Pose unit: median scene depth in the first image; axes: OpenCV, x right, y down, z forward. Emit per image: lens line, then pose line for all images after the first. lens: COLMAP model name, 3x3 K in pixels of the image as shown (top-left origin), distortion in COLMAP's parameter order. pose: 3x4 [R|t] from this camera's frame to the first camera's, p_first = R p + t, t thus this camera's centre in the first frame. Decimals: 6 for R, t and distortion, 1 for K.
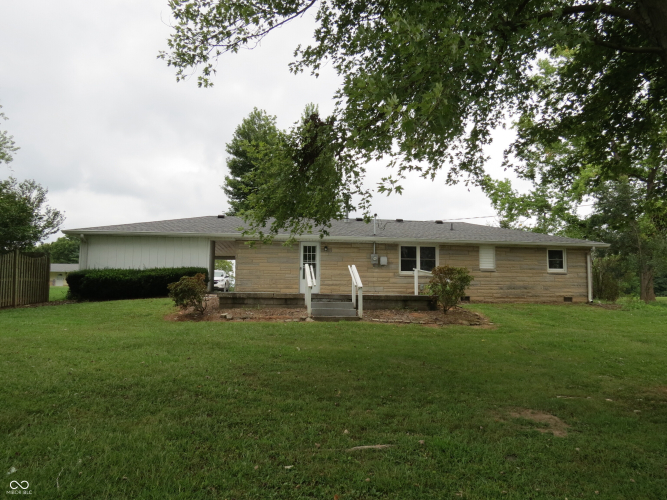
lens RADIAL K [[471.2, 0, 333.5], [0, 471.2, 250.0], [0, 0, 1]] dist [-0.043370, 0.030699]
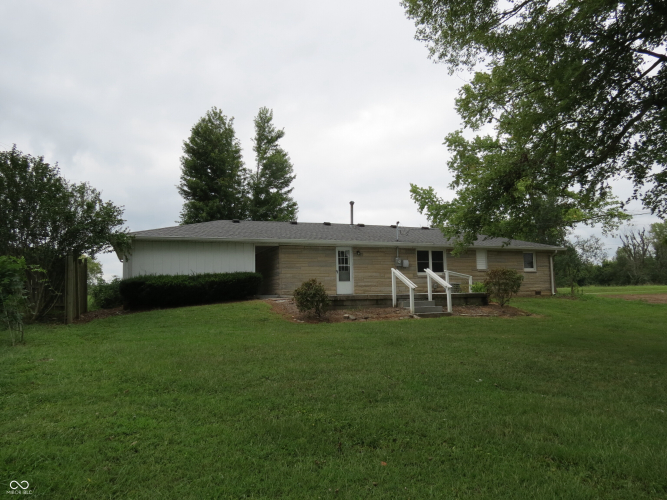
lens RADIAL K [[471.2, 0, 333.5], [0, 471.2, 250.0], [0, 0, 1]] dist [-0.043370, 0.030699]
pose [[0.956007, -0.001580, 0.293339, -0.383150], [0.001358, 0.999999, 0.000963, -0.009881], [-0.293340, -0.000523, 0.956008, -0.017705]]
